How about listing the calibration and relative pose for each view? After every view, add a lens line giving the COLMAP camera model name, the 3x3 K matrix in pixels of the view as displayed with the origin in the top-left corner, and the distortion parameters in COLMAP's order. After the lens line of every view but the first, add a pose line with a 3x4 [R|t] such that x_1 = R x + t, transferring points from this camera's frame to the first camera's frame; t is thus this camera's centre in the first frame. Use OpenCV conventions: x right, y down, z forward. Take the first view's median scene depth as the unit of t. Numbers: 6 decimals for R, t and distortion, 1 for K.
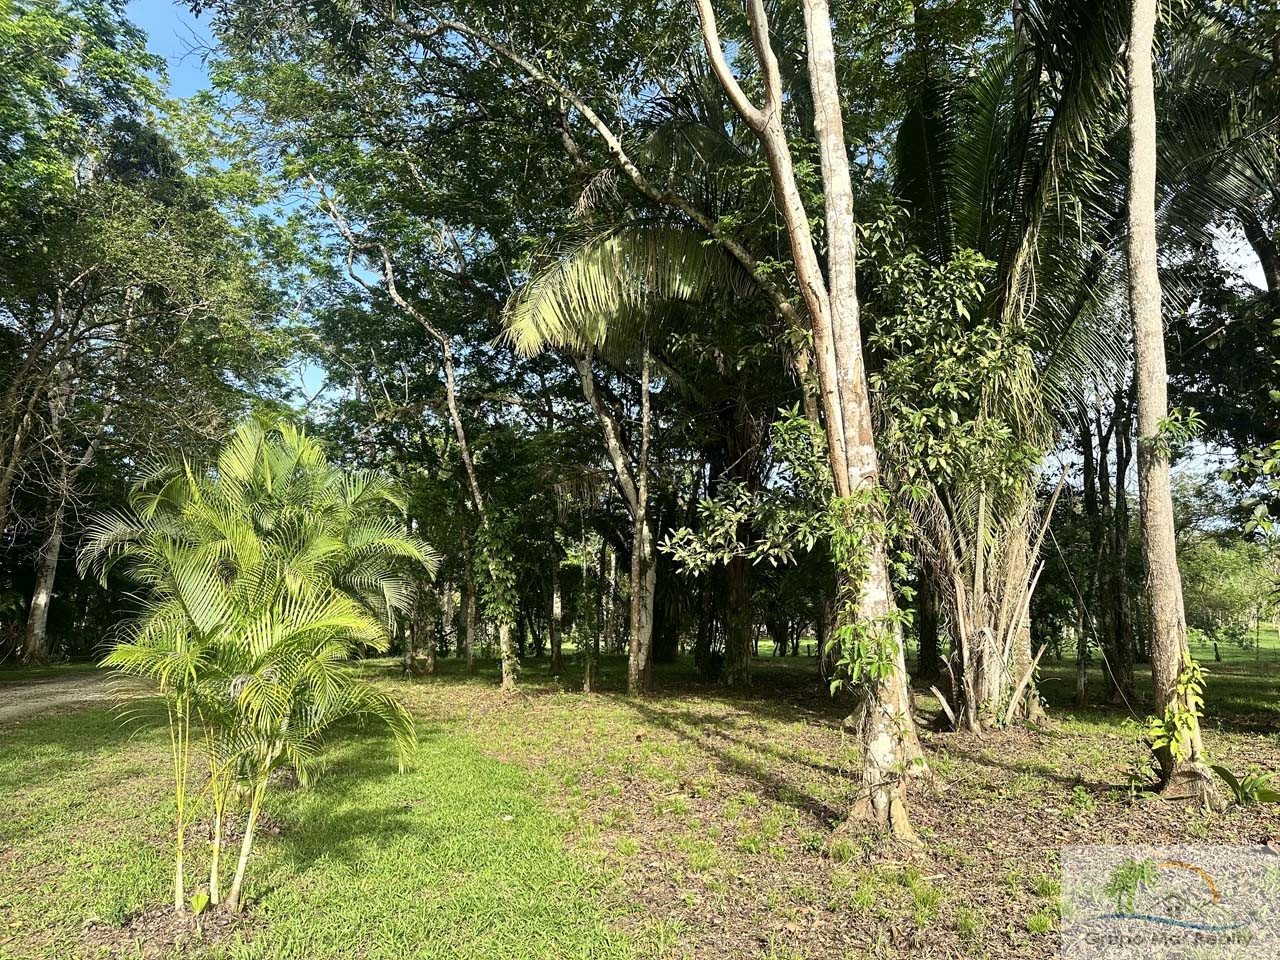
lens RADIAL K [[889.6, 0, 643.5], [0, 889.6, 506.0], [0, 0, 1]] dist [-0.021568, -0.003035]
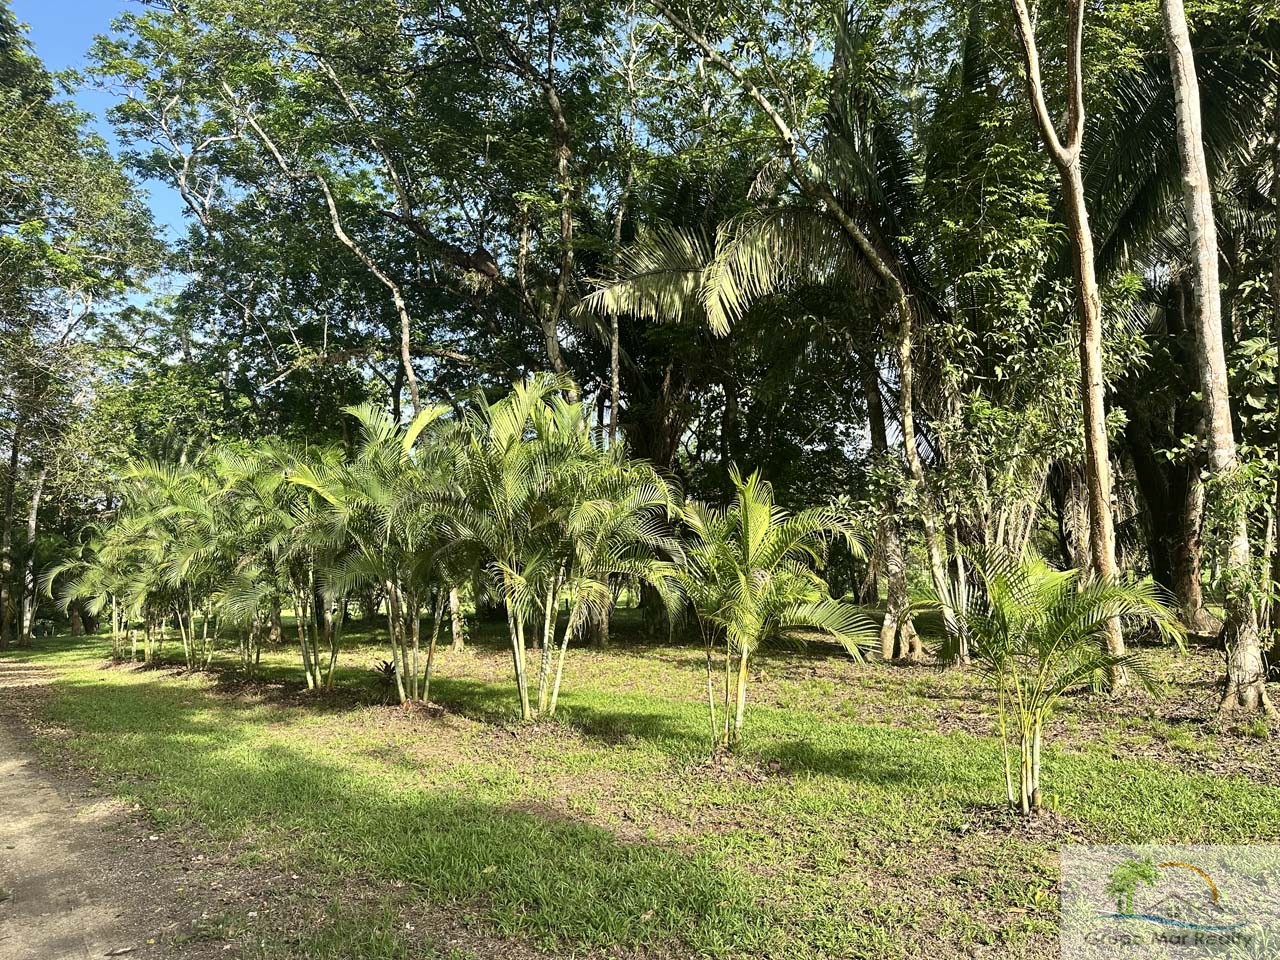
lens RADIAL K [[901.3, 0, 640.0], [0, 901.3, 480.0], [0, 0, 1]] dist [-0.002366, -0.000149]
pose [[0.938877, 0.002518, 0.344243, -0.548503], [-0.011243, 0.999664, 0.023350, -0.010083], [-0.344068, -0.025793, 0.938590, 0.019038]]
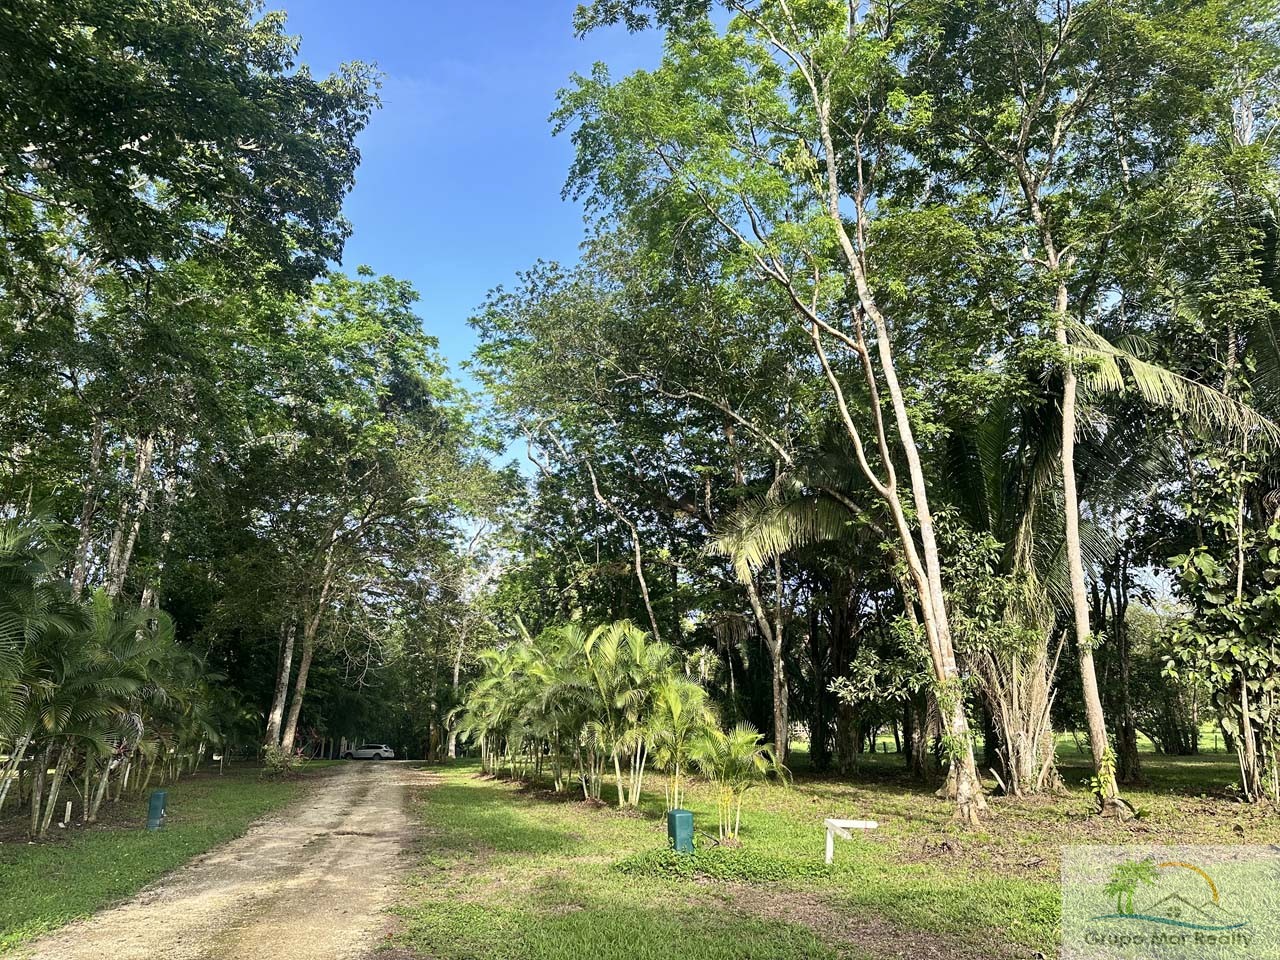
lens RADIAL K [[891.4, 0, 640.0], [0, 891.4, 480.0], [0, 0, 1]] dist [-0.040058, -0.001350]
pose [[0.997889, -0.024622, -0.060088, -0.220543], [0.016391, 0.990869, -0.133828, -0.123138], [0.062834, 0.132561, 0.989181, -0.758748]]
